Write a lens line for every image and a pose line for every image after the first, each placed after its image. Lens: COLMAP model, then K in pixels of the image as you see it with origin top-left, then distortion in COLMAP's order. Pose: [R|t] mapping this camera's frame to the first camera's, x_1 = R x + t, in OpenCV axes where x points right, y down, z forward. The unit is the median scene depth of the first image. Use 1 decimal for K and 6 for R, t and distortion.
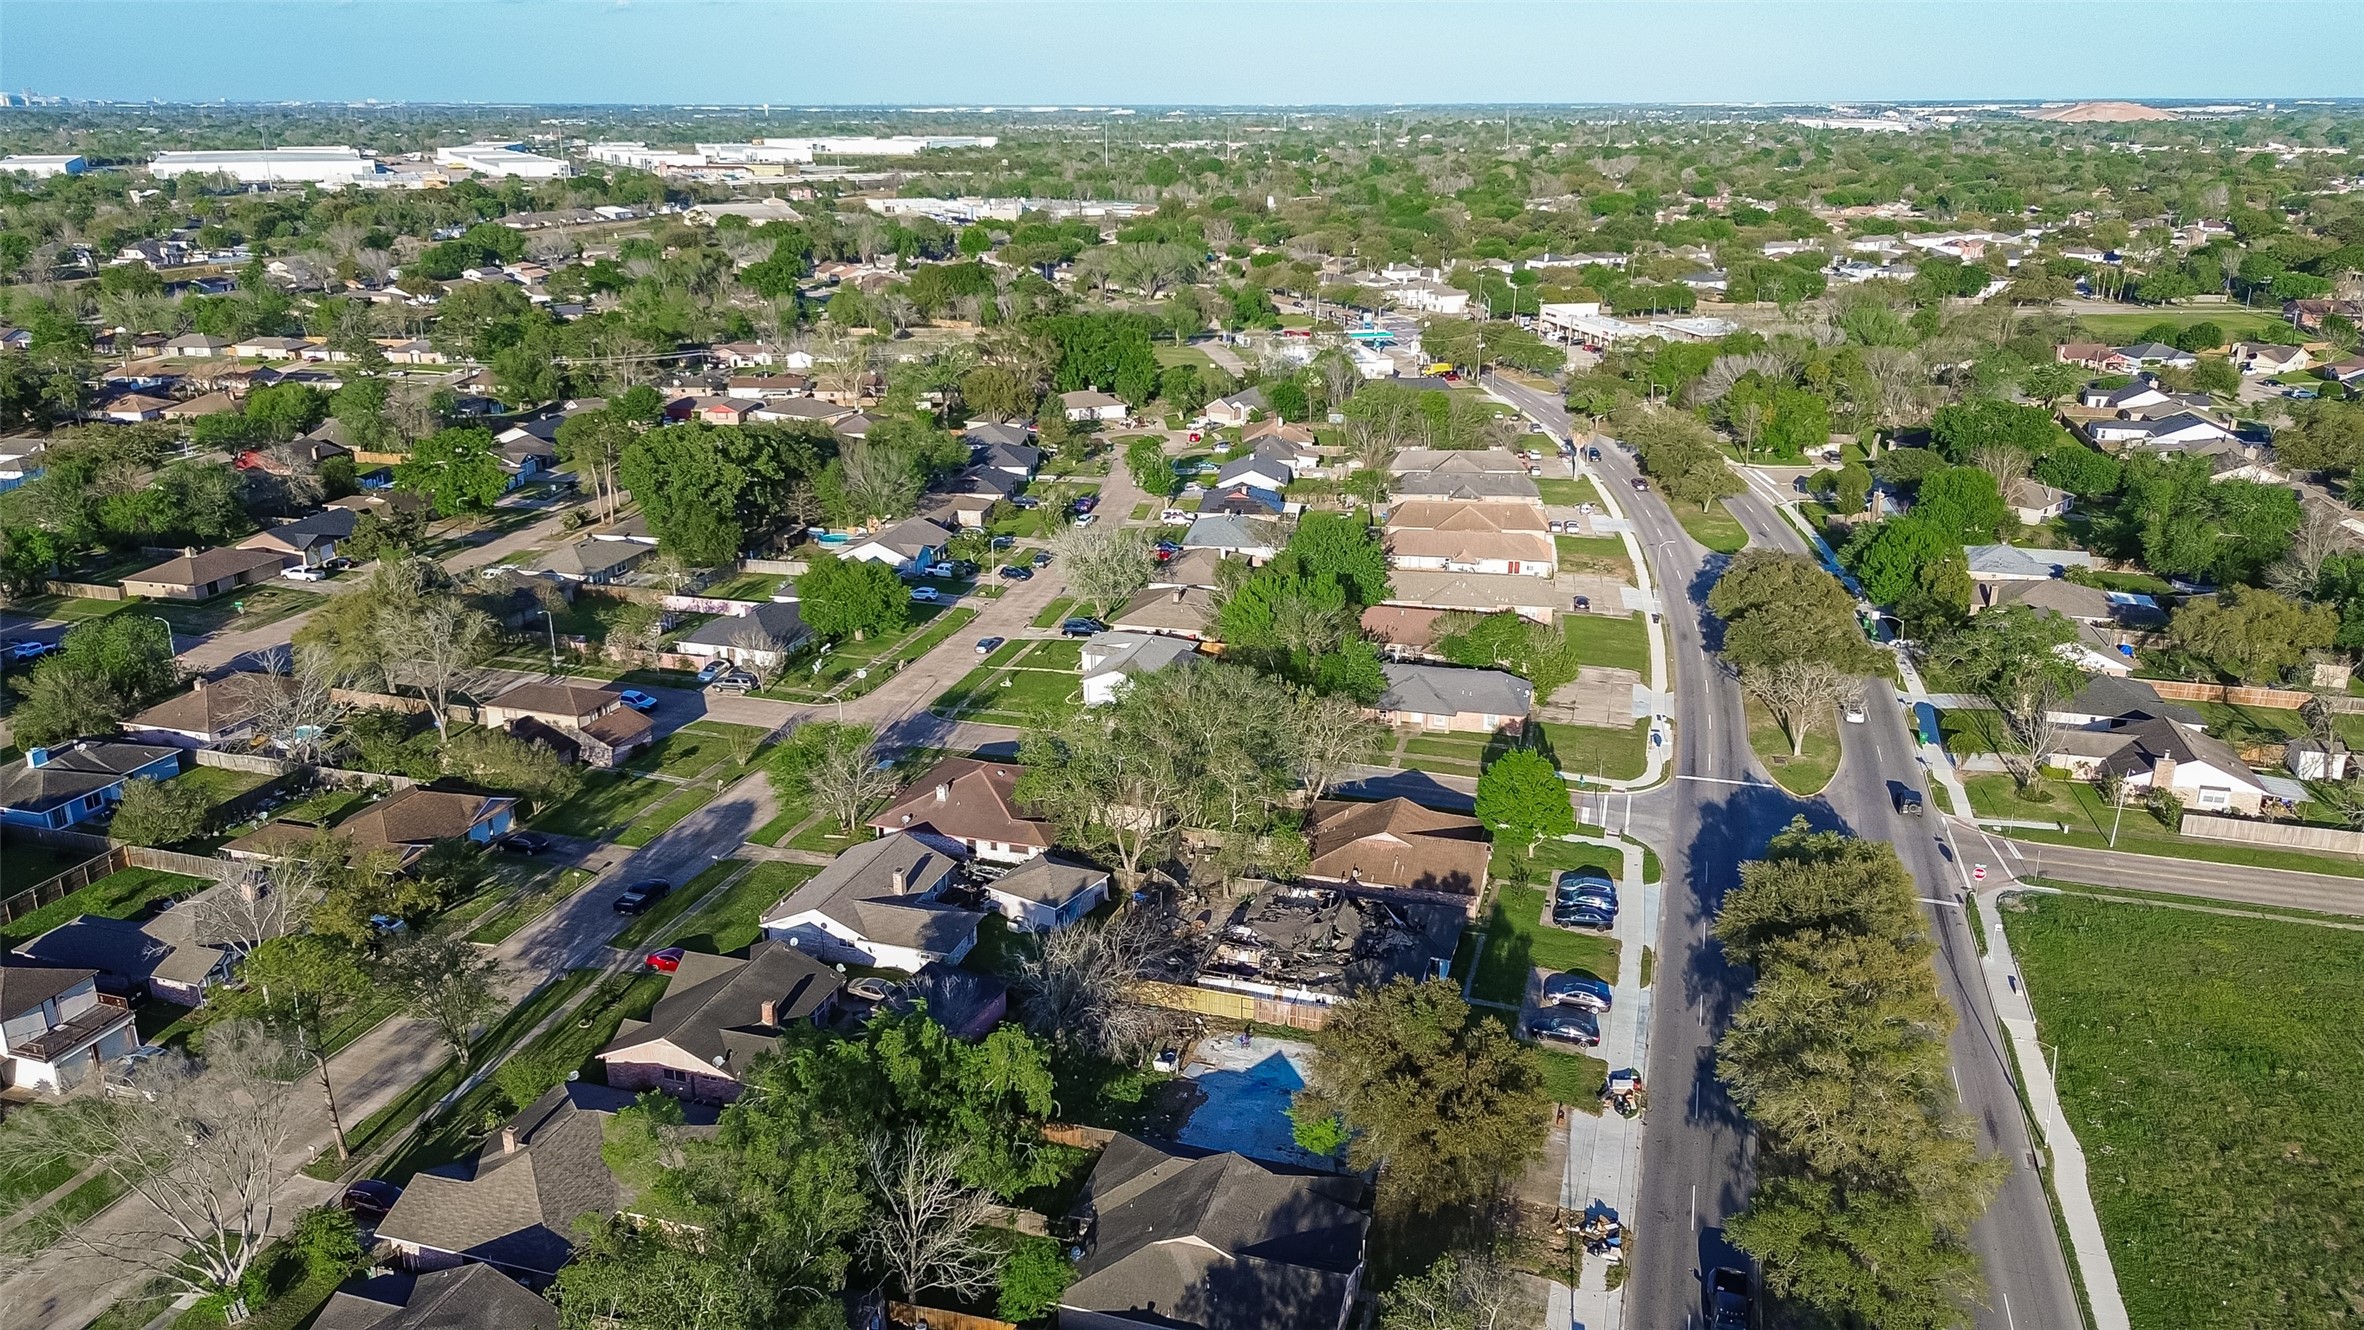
lens RADIAL K [[1665.0, 0, 1187.3], [0, 1665.0, 663.7], [0, 0, 1]] dist [0.065318, -0.068610]
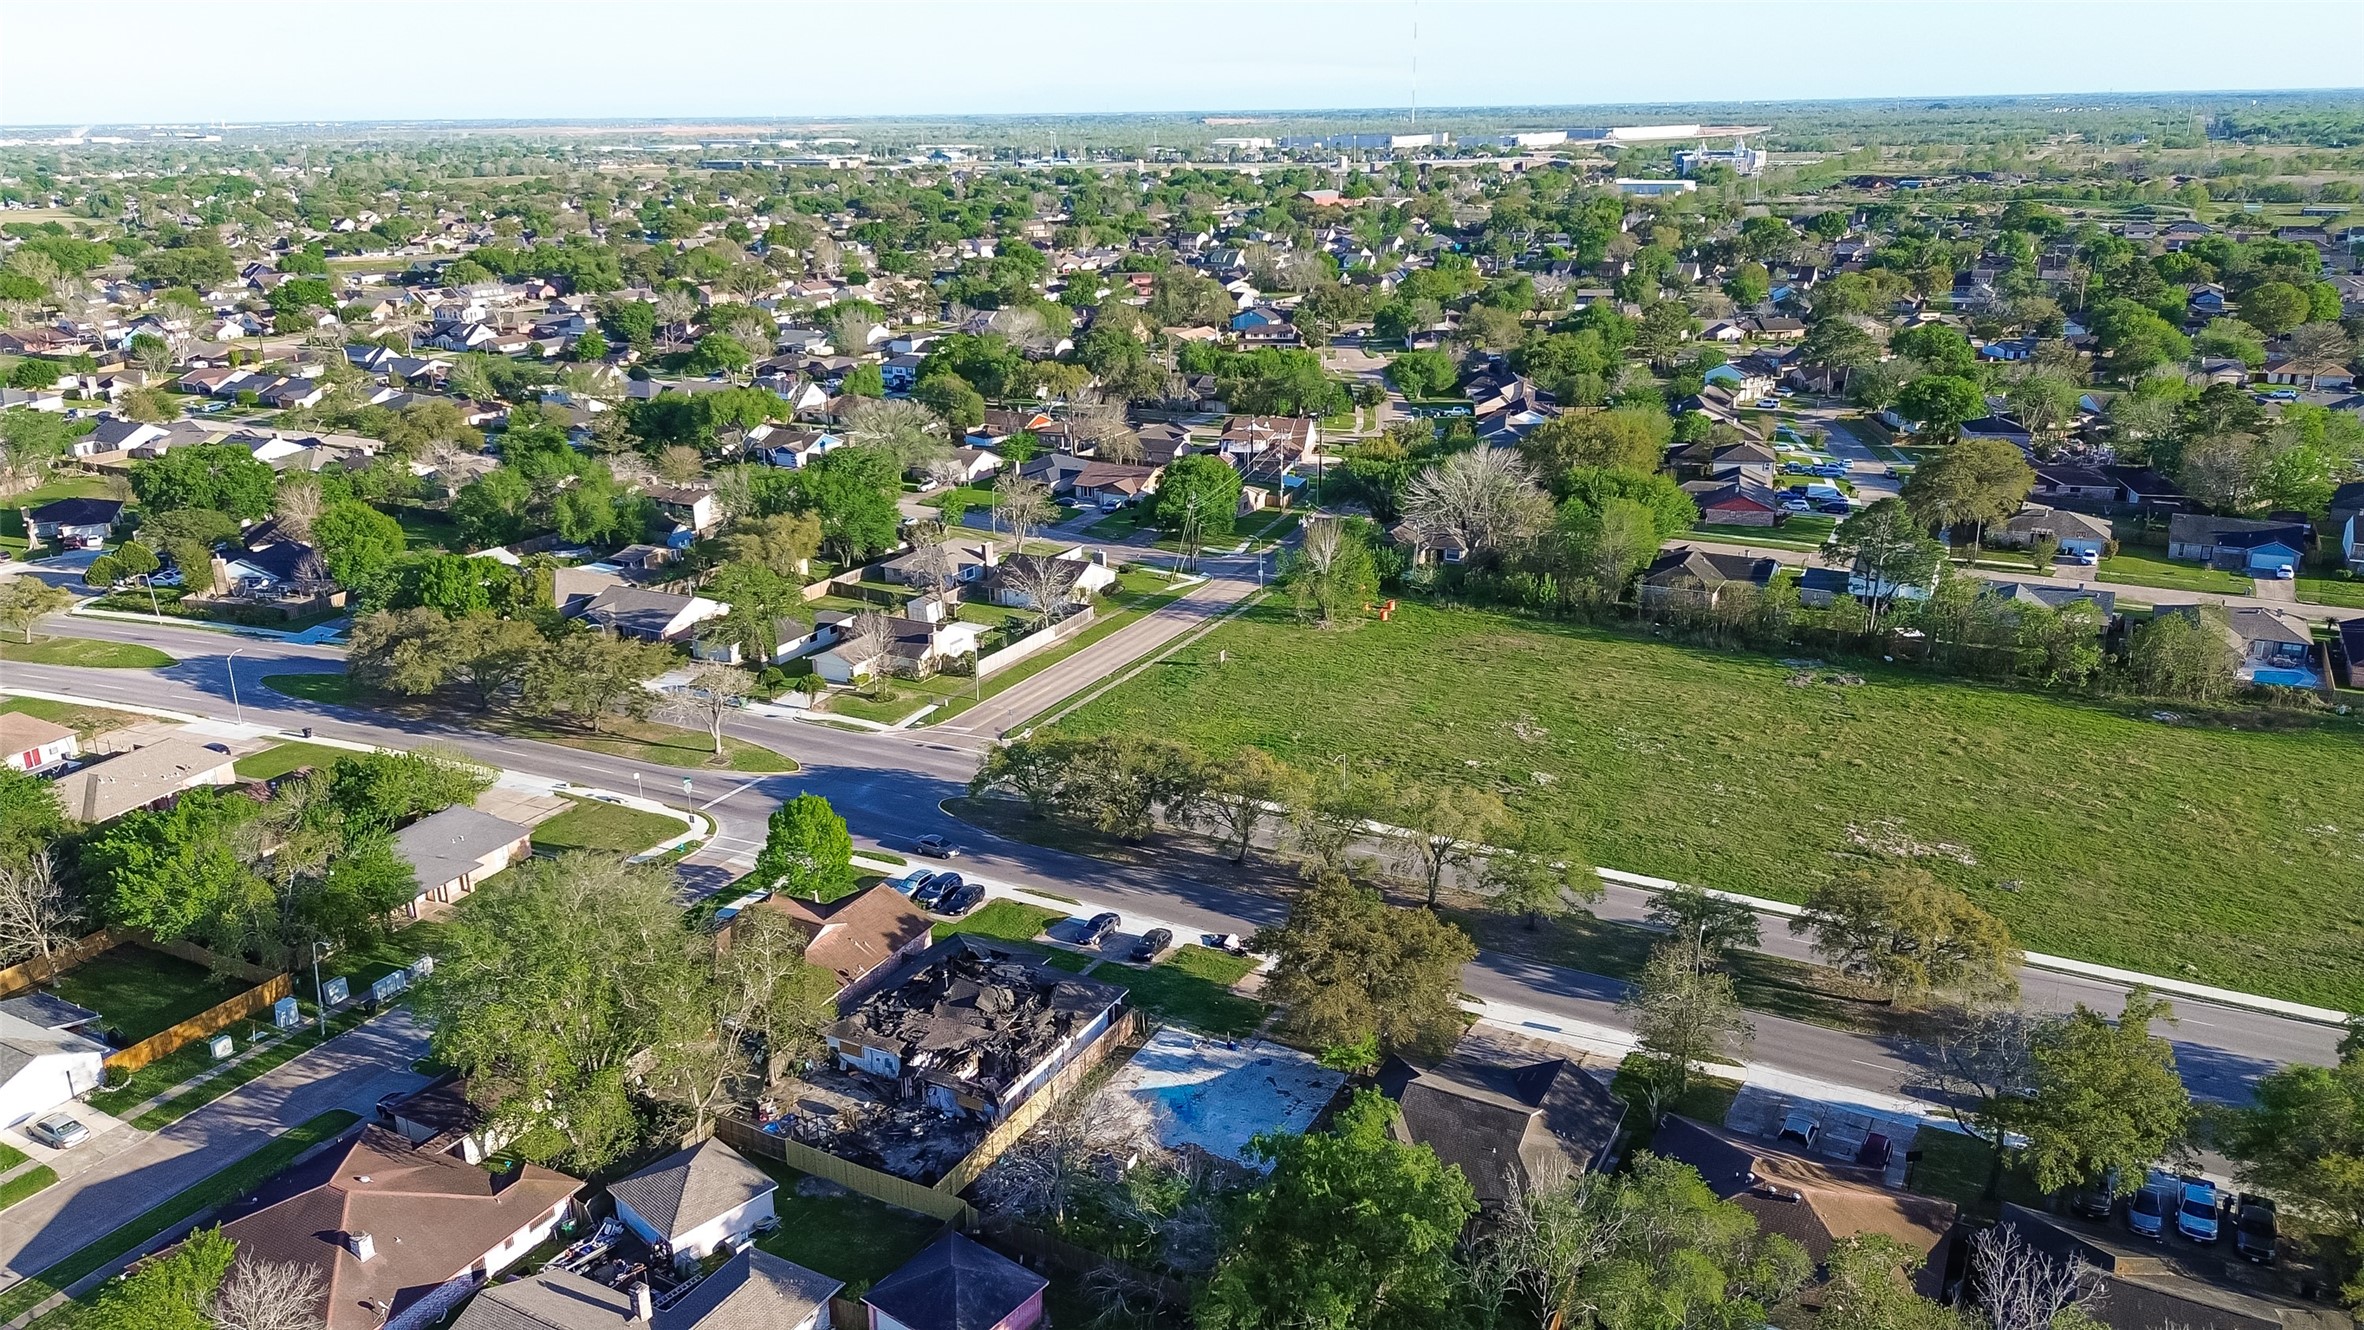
lens RADIAL K [[1665.0, 0, 1187.3], [0, 1665.0, 663.7], [0, 0, 1]] dist [0.065318, -0.068610]
pose [[0.199722, -0.311198, 0.929121, -0.444700], [0.326728, 0.915109, 0.236272, -0.123974], [-0.923775, 0.256381, 0.284445, 0.365987]]
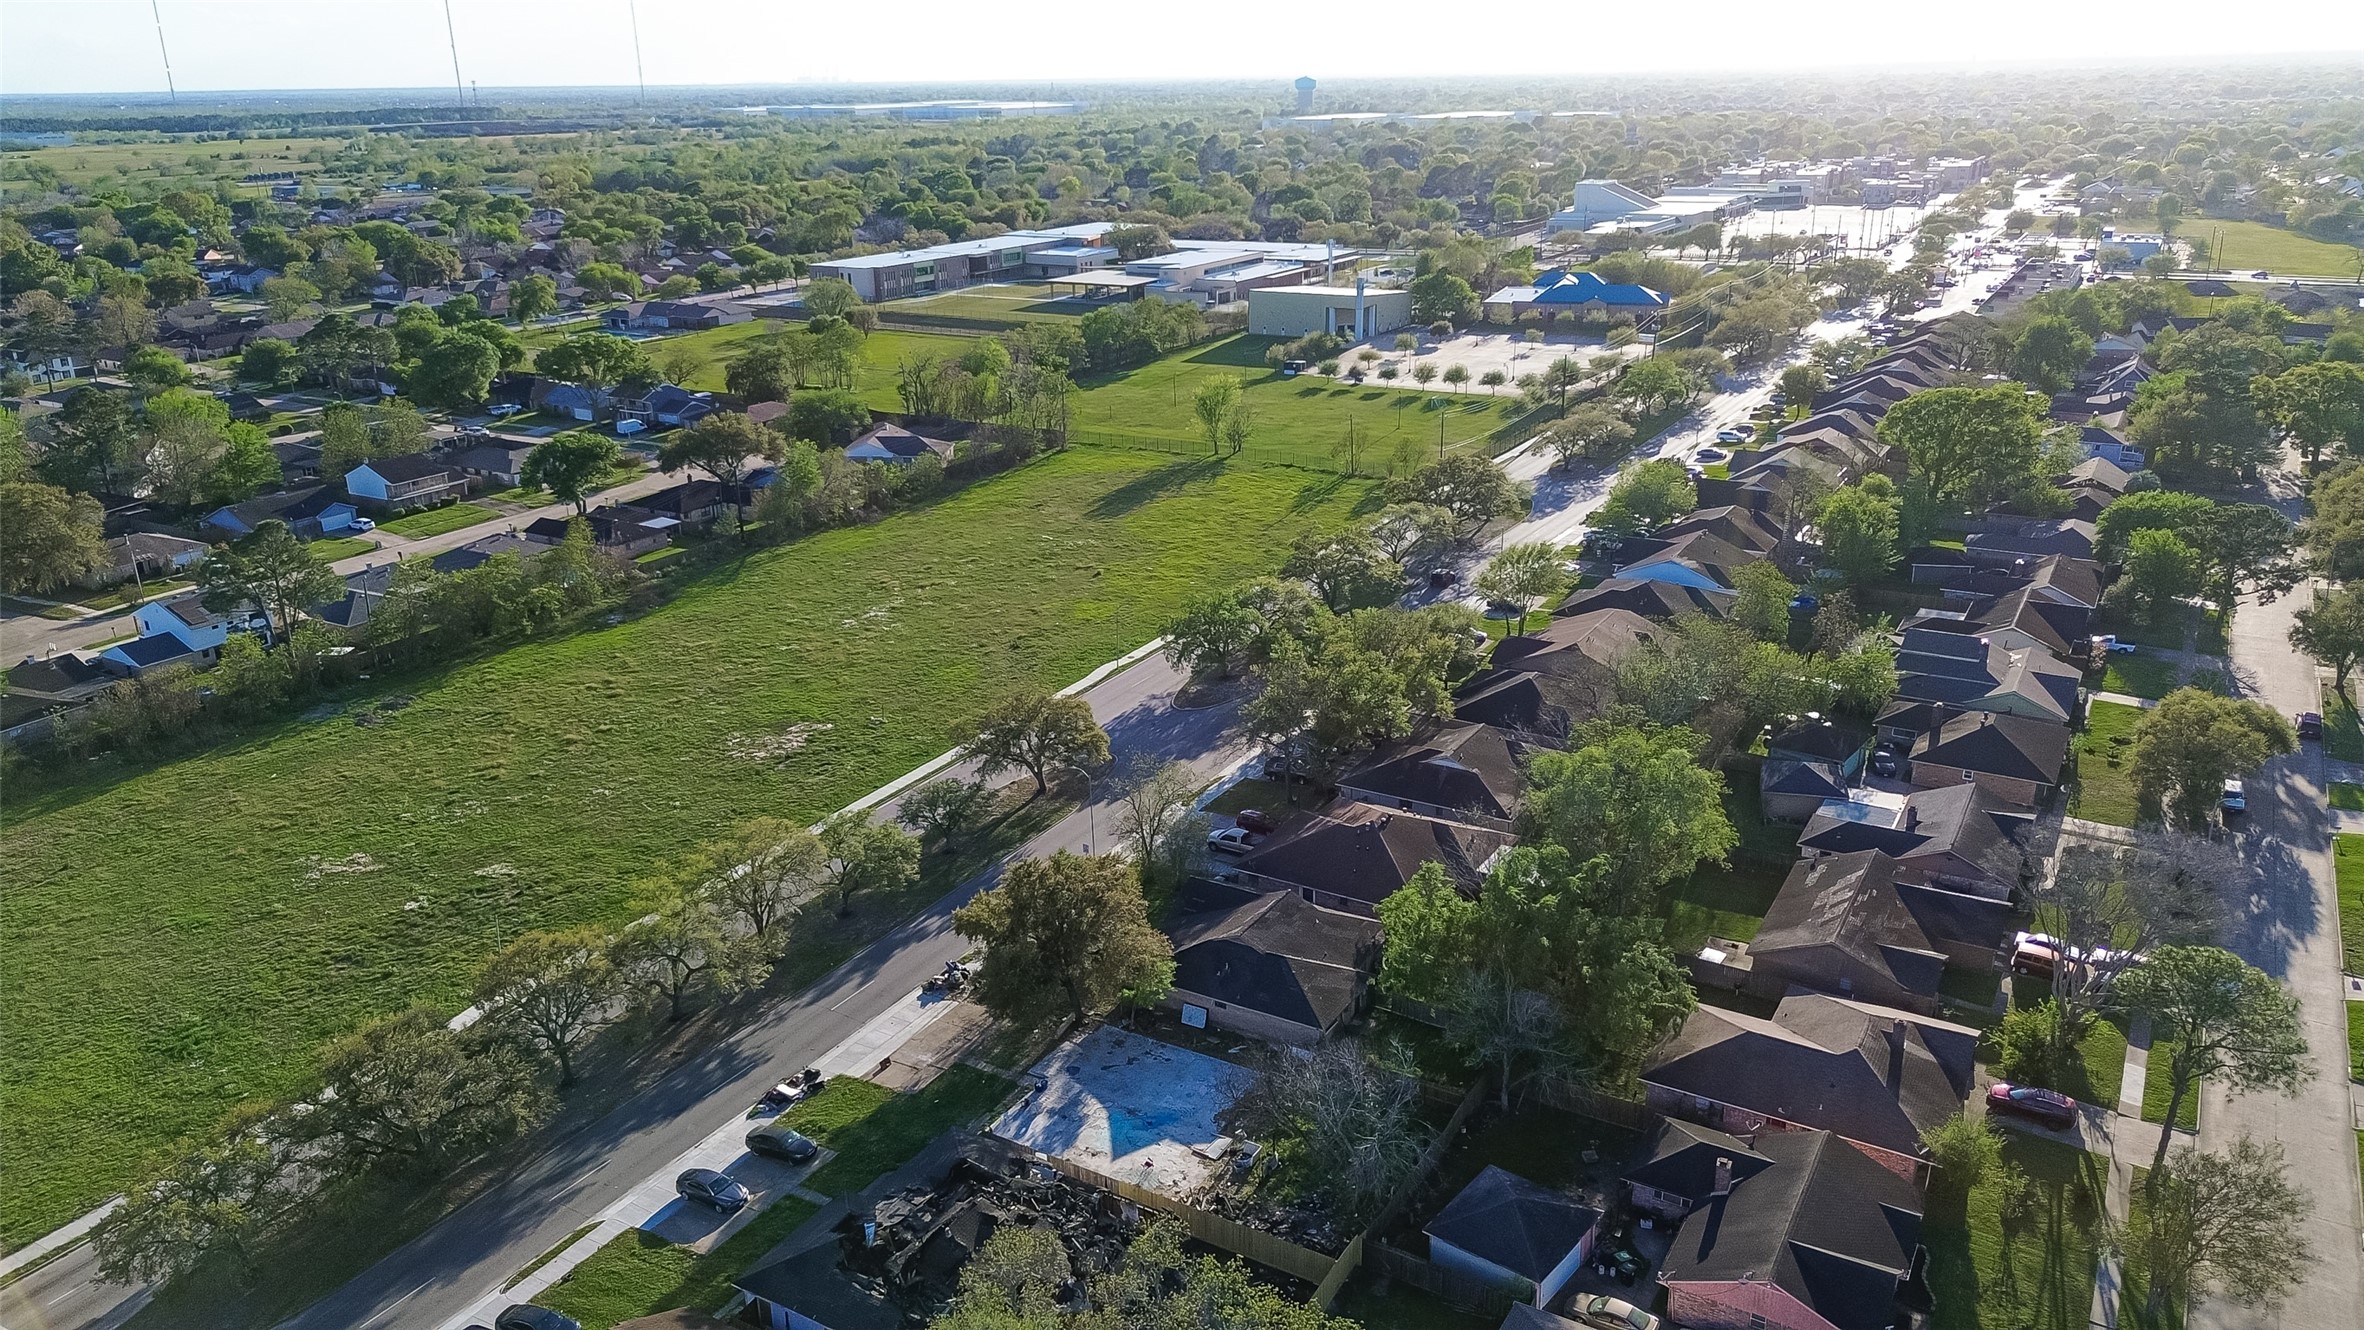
lens RADIAL K [[1665.0, 0, 1187.3], [0, 1665.0, 663.7], [0, 0, 1]] dist [0.065318, -0.068610]
pose [[-0.971429, -0.062004, 0.229089, -0.095010], [0.092568, 0.789834, 0.606295, -0.286944], [-0.218535, 0.610179, -0.761528, 0.872649]]
